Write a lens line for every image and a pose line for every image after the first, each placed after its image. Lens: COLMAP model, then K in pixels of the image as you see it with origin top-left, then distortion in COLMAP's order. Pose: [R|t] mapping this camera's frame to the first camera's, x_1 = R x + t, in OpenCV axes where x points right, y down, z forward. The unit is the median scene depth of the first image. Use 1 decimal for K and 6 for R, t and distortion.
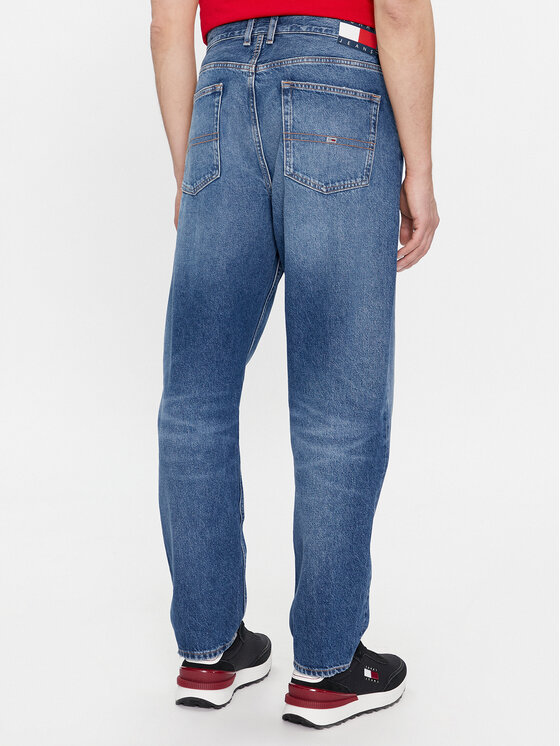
lens RADIAL K [[1341.2, 0, 278.9], [0, 1341.2, 372.8], [0, 0, 1]] dist [-0.111034, 0.000000]
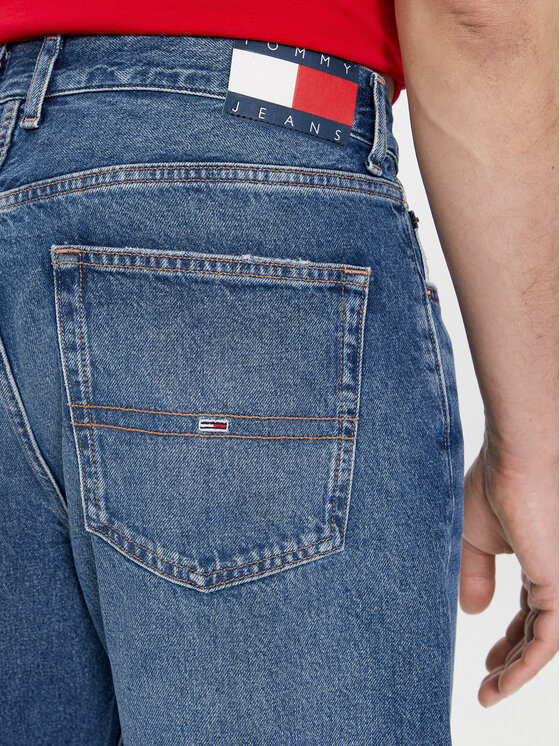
lens RADIAL K [[1328.3, 0, 282.9], [0, 1328.3, 373.4], [0, 0, 1]] dist [0.271851, 0.000000]
pose [[0.996158, -0.045745, -0.074675, 0.079375], [0.042230, 0.997955, -0.047980, -0.168976], [0.076717, 0.044642, 0.996053, 0.679396]]
